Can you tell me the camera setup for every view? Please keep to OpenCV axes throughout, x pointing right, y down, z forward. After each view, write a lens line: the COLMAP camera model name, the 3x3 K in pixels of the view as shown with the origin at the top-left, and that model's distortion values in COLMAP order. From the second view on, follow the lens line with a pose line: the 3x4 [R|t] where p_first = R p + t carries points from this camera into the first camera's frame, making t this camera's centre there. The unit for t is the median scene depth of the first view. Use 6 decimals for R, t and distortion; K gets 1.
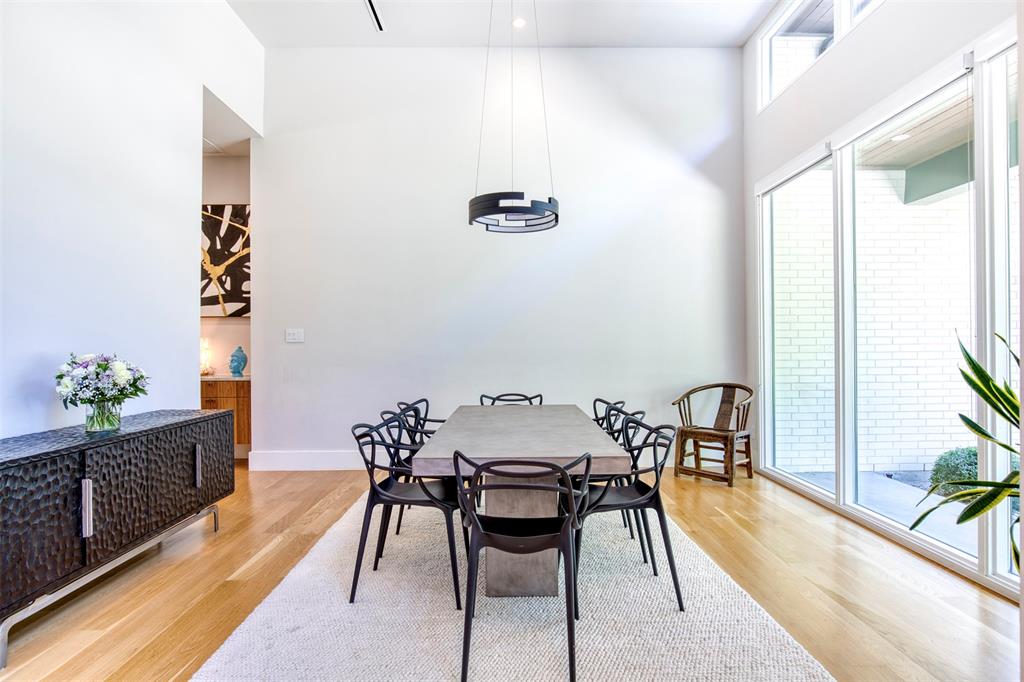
lens RADIAL K [[541.9, 0, 512.0], [0, 541.9, 341.0], [0, 0, 1]] dist [-0.005013, -0.000507]
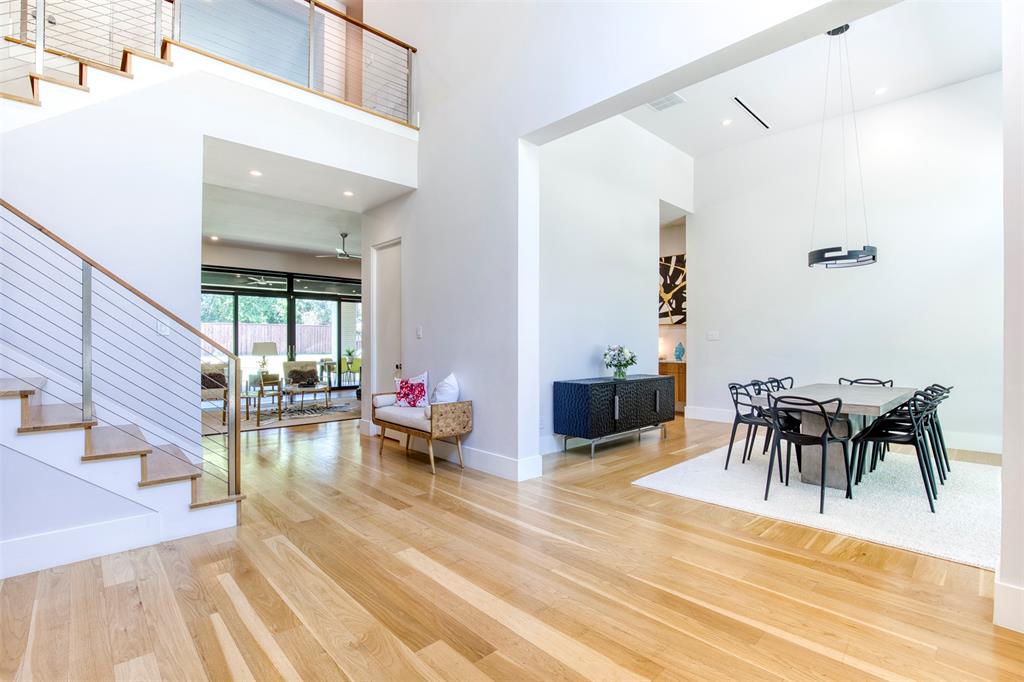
lens RADIAL K [[474.3, 0, 512.0], [0, 474.3, 341.0], [0, 0, 1]] dist [-0.016772, 0.000586]
pose [[0.679333, 0.002784, -0.733825, 0.239925], [0.003037, 0.999974, 0.006605, -0.006049], [0.733824, -0.006715, 0.679307, -0.412515]]
